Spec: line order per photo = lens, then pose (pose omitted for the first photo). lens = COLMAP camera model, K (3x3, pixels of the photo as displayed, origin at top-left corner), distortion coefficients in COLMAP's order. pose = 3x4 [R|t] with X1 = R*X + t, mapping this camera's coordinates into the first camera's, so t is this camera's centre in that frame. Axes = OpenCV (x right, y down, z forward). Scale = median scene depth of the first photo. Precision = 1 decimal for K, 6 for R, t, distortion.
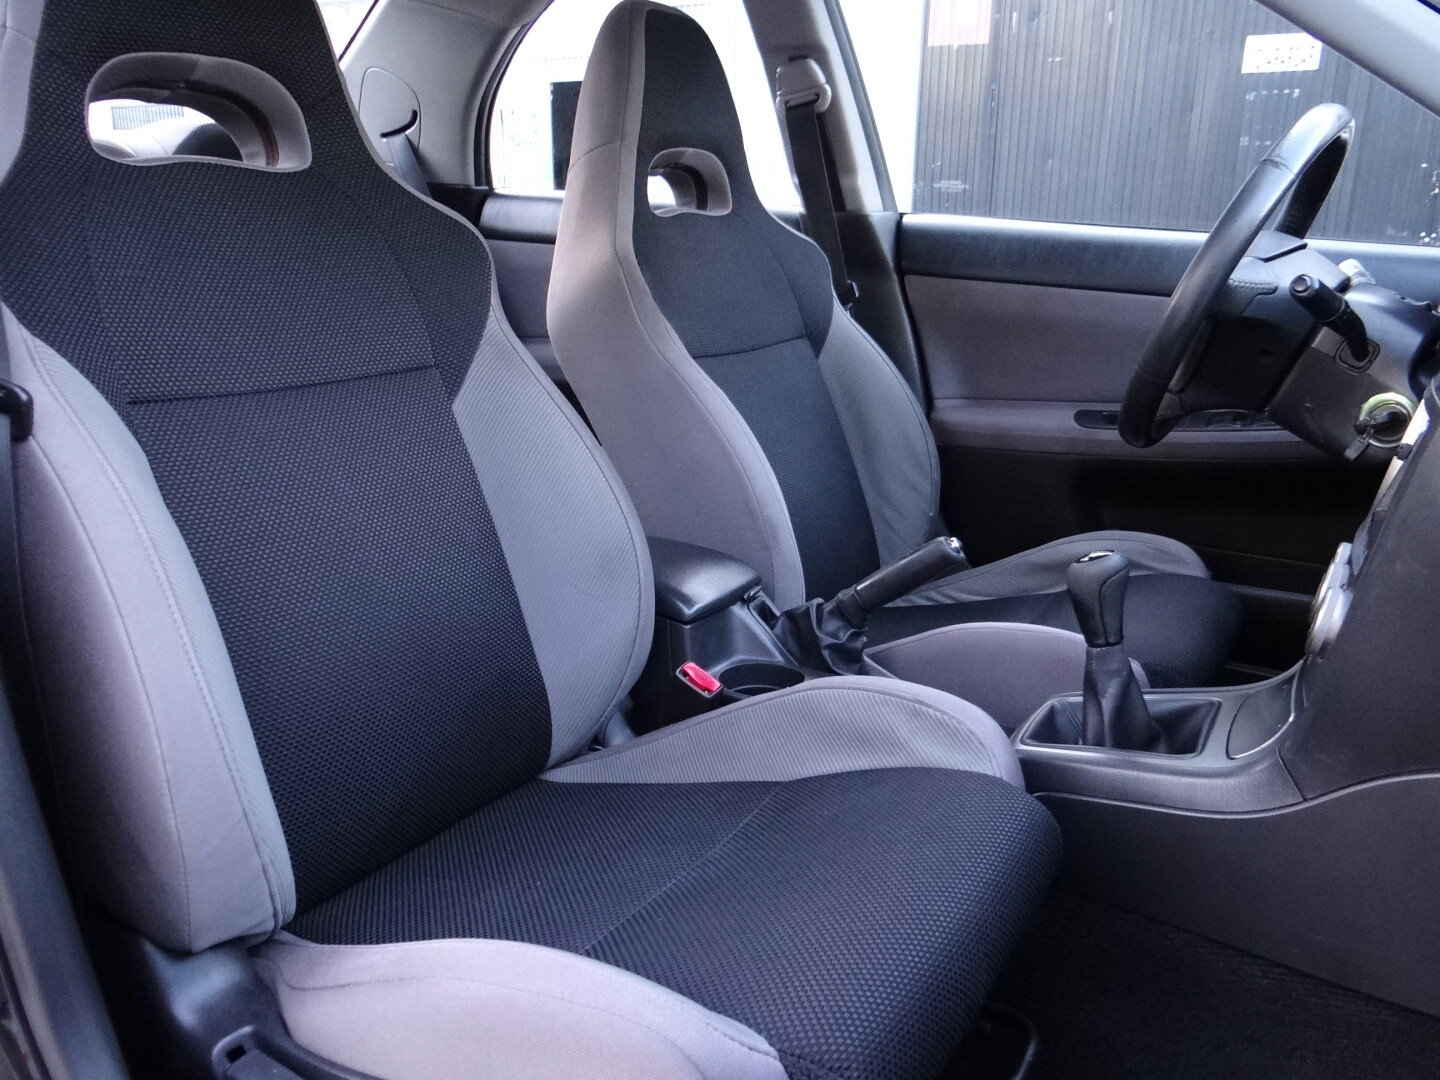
lens RADIAL K [[1139.1, 0, 715.6], [0, 1139.1, 530.9], [0, 0, 1]] dist [0.000721, -0.001311]
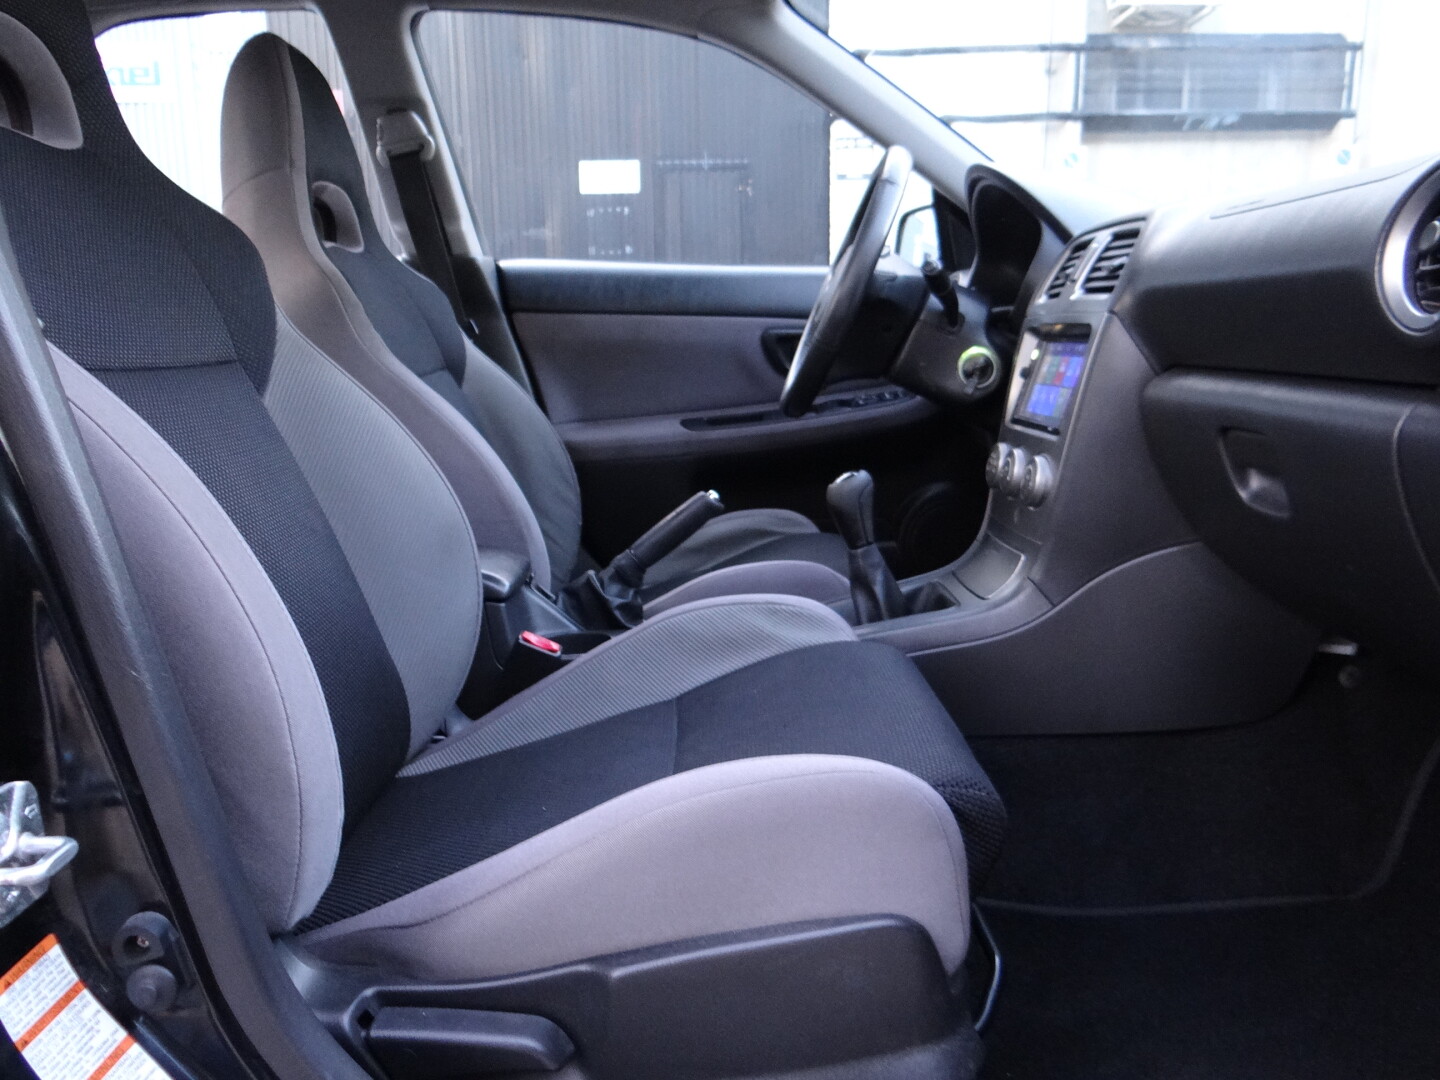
lens RADIAL K [[1139.1, 0, 715.6], [0, 1139.1, 530.9], [0, 0, 1]] dist [0.000721, -0.001311]
pose [[0.846539, -0.122963, 0.517930, -0.374853], [0.175201, 0.983107, -0.052959, 0.102601], [-0.502669, 0.135574, 0.853782, 0.006522]]
